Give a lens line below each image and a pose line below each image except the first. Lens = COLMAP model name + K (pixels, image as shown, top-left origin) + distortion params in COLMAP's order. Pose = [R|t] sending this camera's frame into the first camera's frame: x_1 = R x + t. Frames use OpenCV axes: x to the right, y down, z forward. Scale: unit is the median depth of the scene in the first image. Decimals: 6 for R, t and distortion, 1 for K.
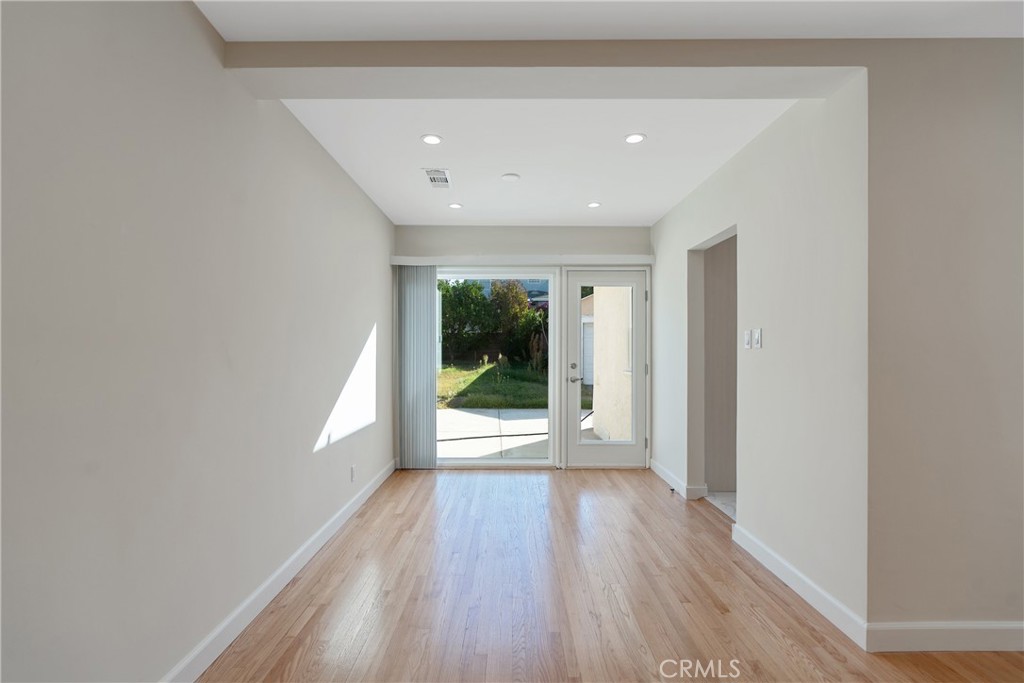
lens RADIAL K [[459.6, 0, 515.1], [0, 459.6, 349.1], [0, 0, 1]] dist [0.000178, 0.000766]
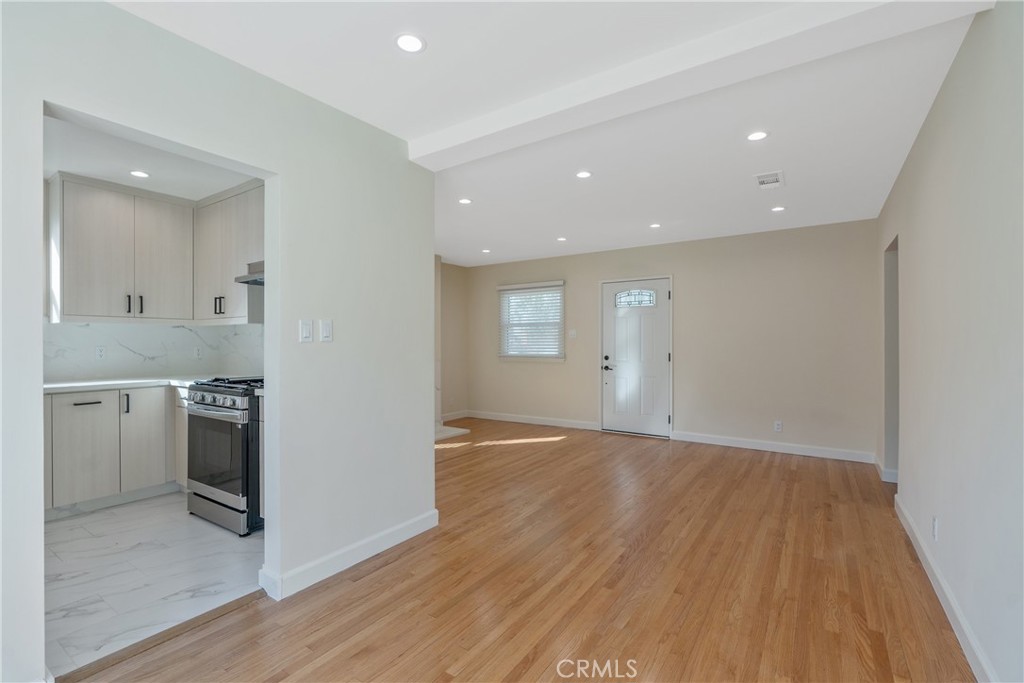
lens RADIAL K [[459.6, 0, 511.4], [0, 459.6, 340.1], [0, 0, 1]] dist [0.000178, 0.000766]
pose [[-0.822743, 0.002964, 0.568406, -0.166153], [0.000371, 0.999989, -0.004676, -0.003330], [-0.568414, -0.003636, -0.822735, 0.901509]]
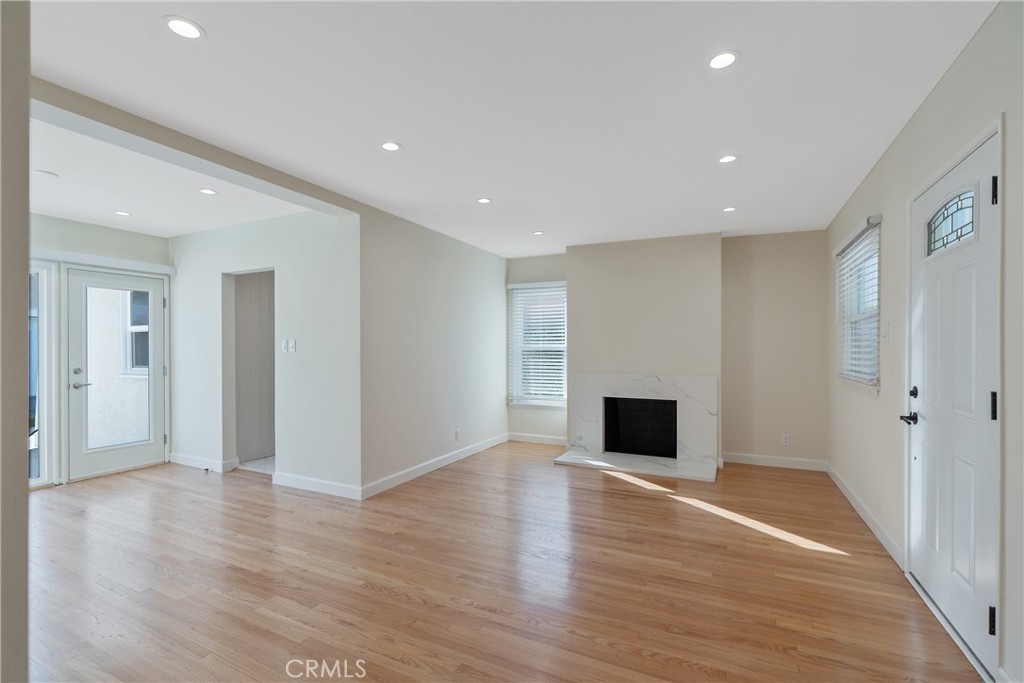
lens RADIAL K [[459.6, 0, 501.6], [0, 459.6, 349.5], [0, 0, 1]] dist [0.000178, 0.000766]
pose [[0.466131, -0.004584, 0.884704, -0.303561], [0.003592, 0.999988, 0.003289, -0.007335], [-0.884708, 0.001645, 0.466142, -0.203442]]
